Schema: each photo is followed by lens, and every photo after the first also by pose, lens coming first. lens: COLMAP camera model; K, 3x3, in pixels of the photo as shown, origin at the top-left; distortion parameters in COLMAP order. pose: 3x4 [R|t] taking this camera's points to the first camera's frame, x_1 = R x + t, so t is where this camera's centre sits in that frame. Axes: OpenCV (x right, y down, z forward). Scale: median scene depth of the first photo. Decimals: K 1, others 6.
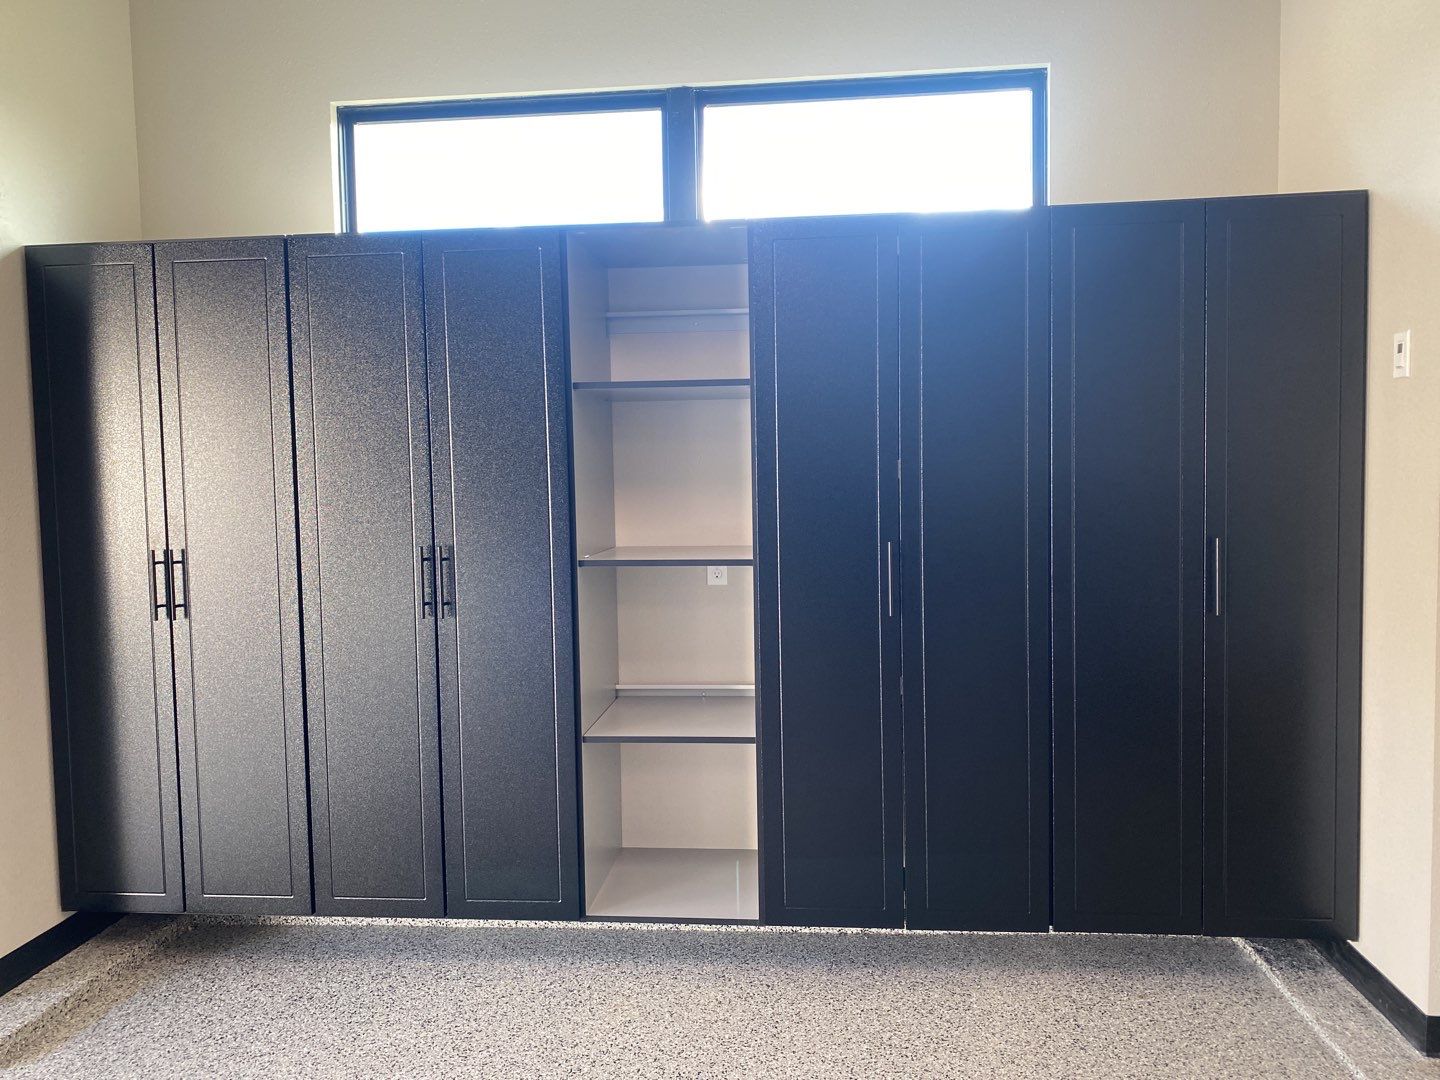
lens RADIAL K [[1096.6, 0, 715.6], [0, 1096.6, 543.8], [0, 0, 1]] dist [0.033081, -0.028244]
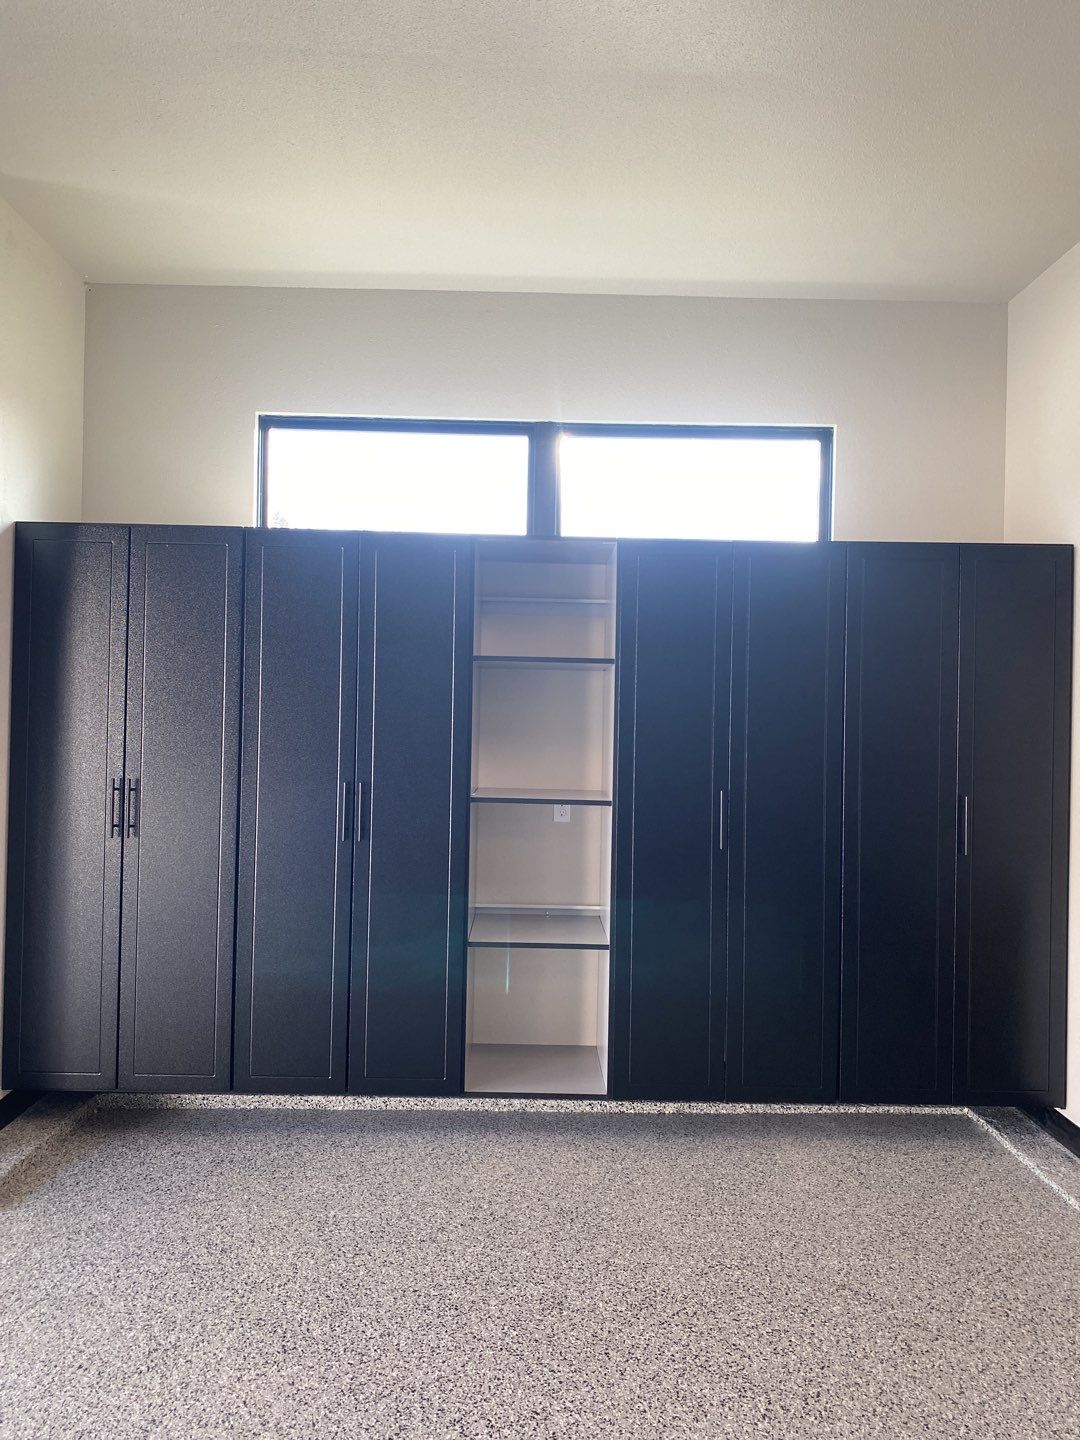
lens RADIAL K [[1096.6, 0, 540.6], [0, 1096.6, 717.3], [0, 0, 1]] dist [0.033081, -0.028244]
pose [[0.993430, 0.039115, 0.107552, -0.180477], [-0.031939, 0.997197, -0.067657, 0.005370], [-0.109897, 0.063777, 0.991895, -0.238800]]
